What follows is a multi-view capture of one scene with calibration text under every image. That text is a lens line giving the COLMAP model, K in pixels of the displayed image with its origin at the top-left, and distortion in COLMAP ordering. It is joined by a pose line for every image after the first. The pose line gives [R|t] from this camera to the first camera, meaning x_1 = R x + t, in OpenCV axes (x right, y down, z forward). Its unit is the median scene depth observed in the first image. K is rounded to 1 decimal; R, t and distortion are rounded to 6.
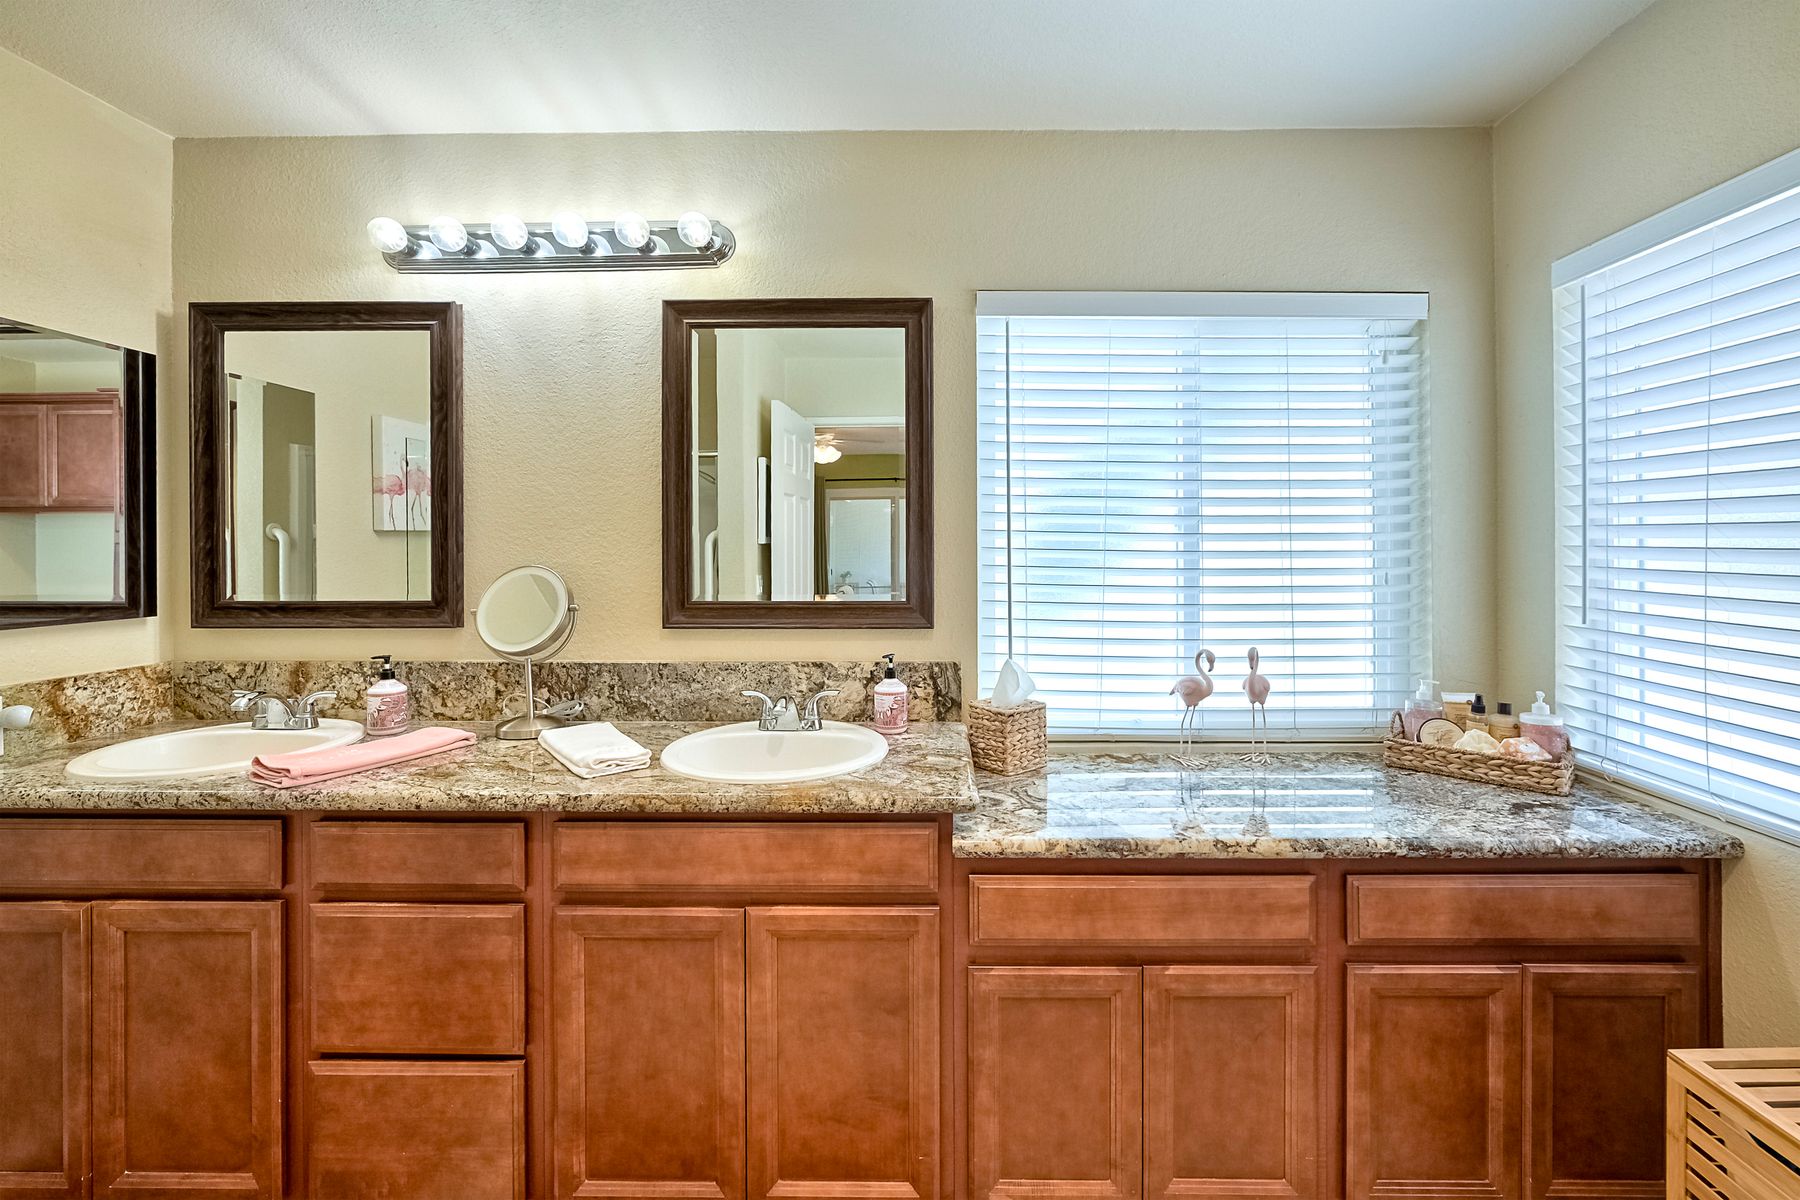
lens RADIAL K [[744.0, 0, 933.8], [0, 744.0, 544.6], [0, 0, 1]] dist [-0.012289, 0.003021]
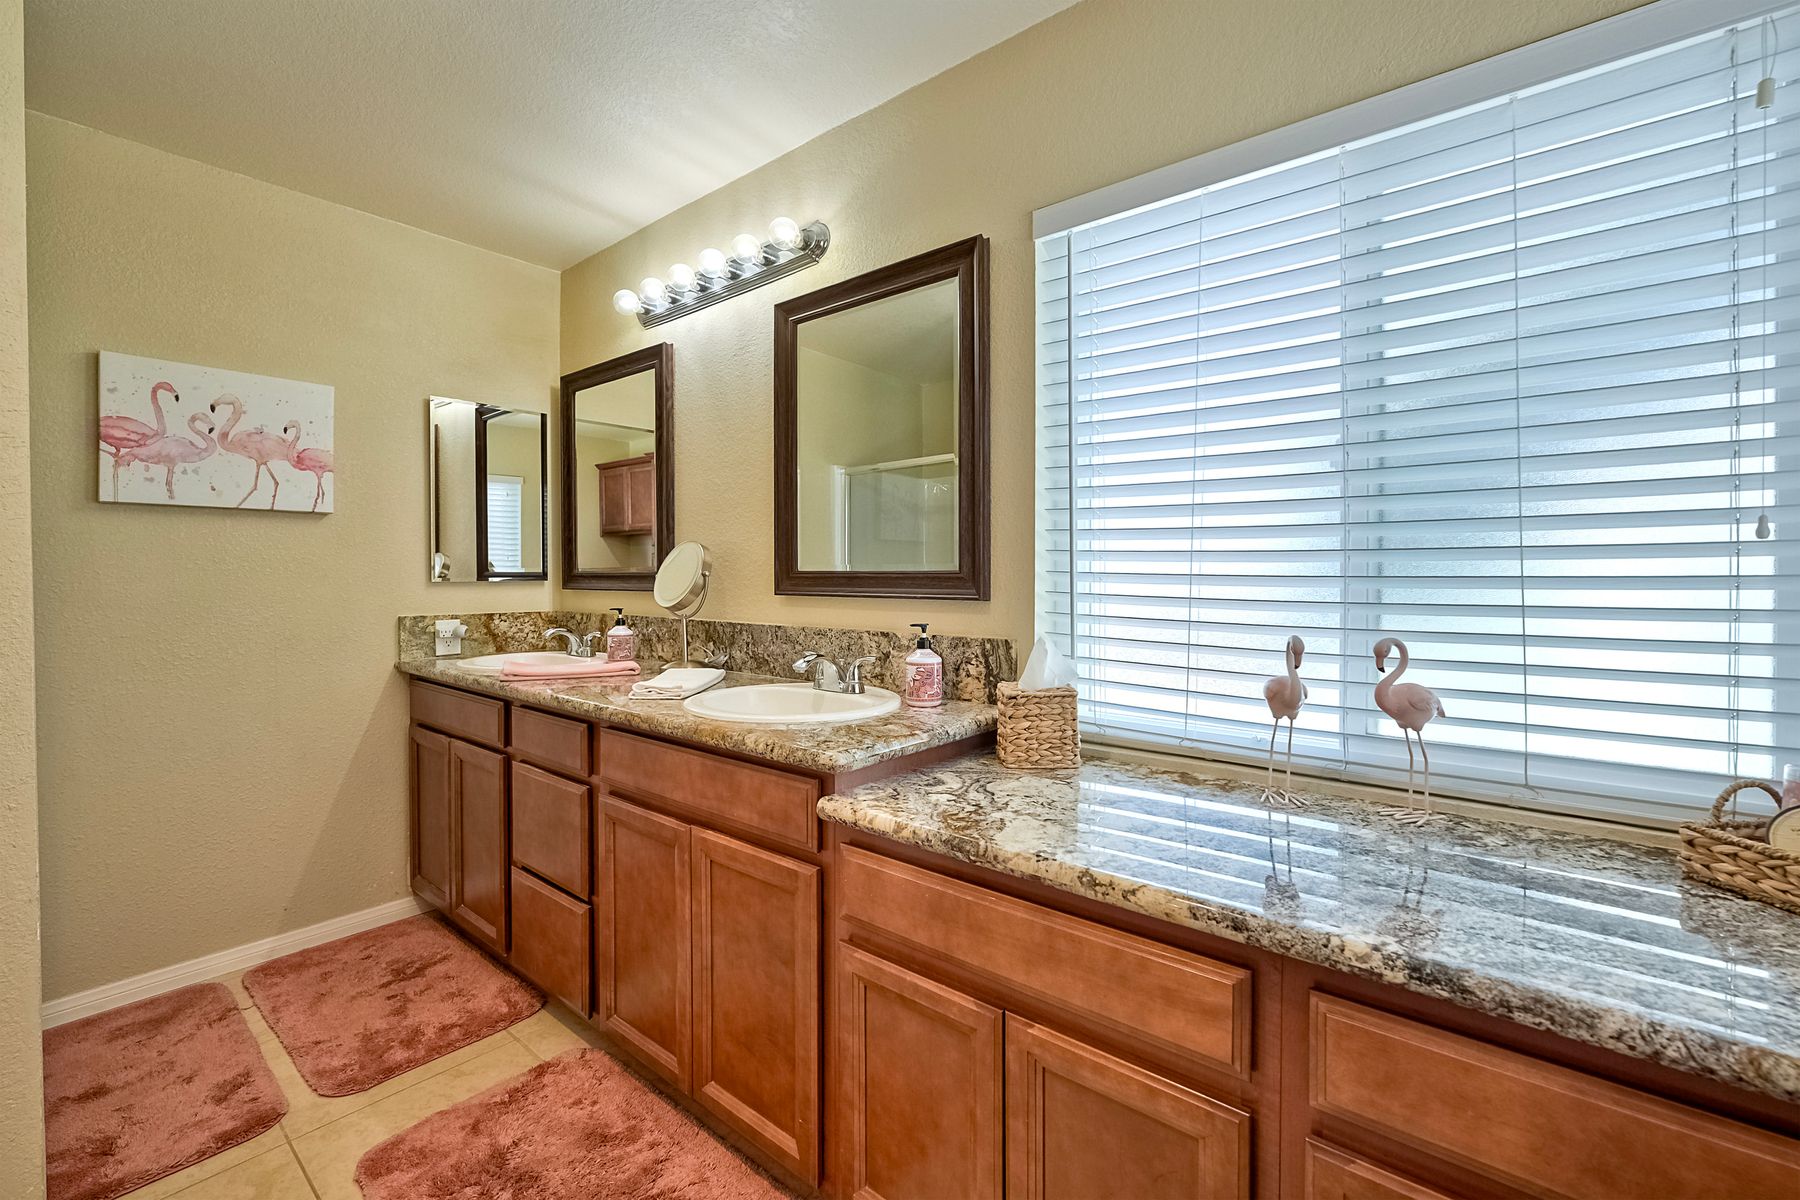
lens RADIAL K [[744.0, 0, 875.1], [0, 744.0, 571.5], [0, 0, 1]] dist [-0.012289, 0.003021]
pose [[0.770024, -0.001654, -0.638013, 0.526823], [0.006341, 0.999967, 0.005061, 0.080496], [0.637984, -0.007943, 0.770009, 0.248098]]
